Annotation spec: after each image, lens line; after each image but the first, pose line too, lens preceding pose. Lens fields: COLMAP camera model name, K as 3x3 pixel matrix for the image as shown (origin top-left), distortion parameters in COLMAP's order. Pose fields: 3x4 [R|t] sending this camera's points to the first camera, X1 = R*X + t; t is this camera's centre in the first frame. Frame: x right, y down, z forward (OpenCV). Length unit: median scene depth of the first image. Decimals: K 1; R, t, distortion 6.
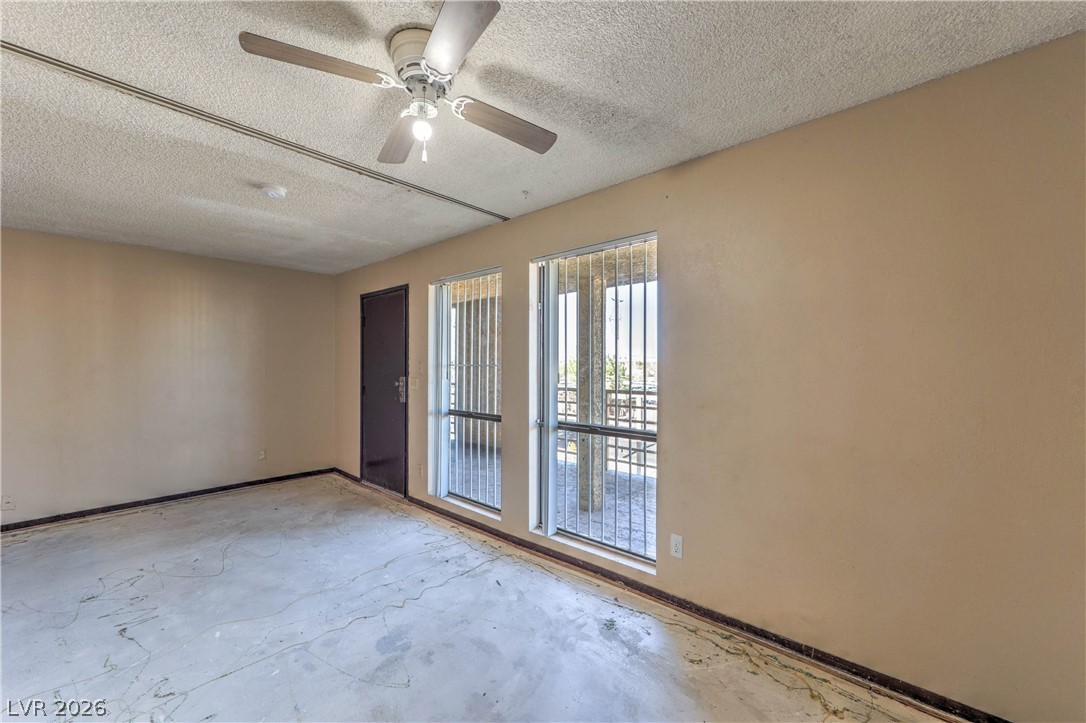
lens RADIAL K [[448.2, 0, 549.2], [0, 448.2, 365.4], [0, 0, 1]] dist [0.004473, 0.000950]
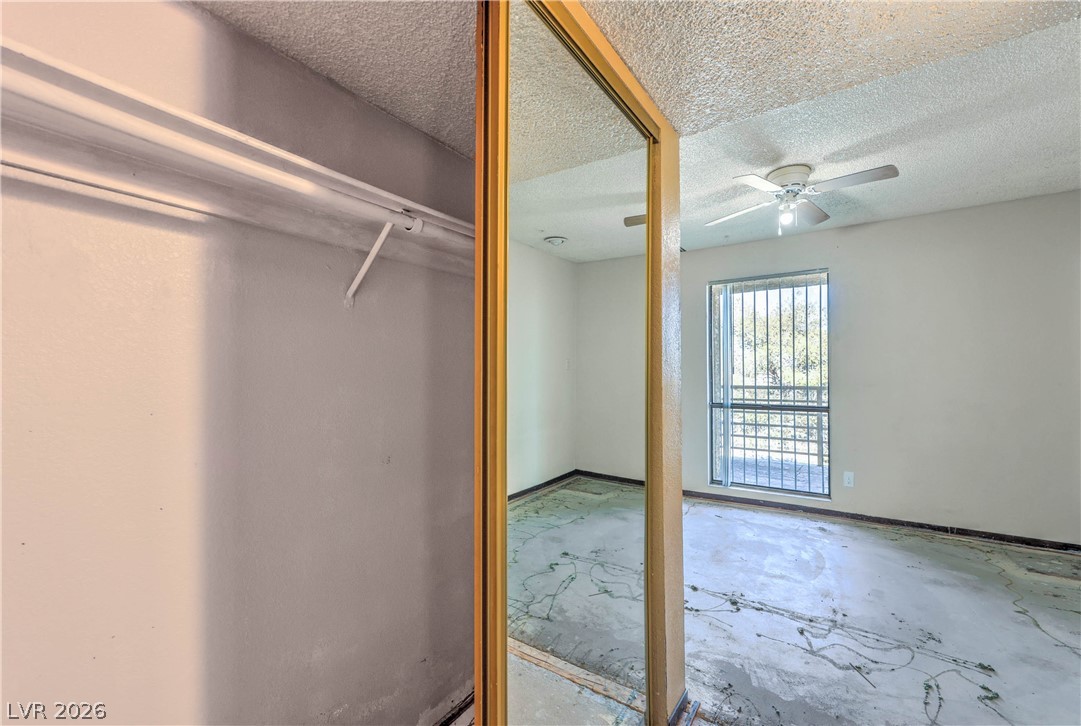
lens RADIAL K [[446.1, 0, 561.5], [0, 446.1, 371.4], [0, 0, 1]] dist [0.004473, 0.000950]
pose [[0.988951, -0.003193, 0.148210, -0.781009], [0.004137, 0.999973, -0.006058, 0.035208], [-0.148187, 0.006605, 0.988937, -0.307073]]
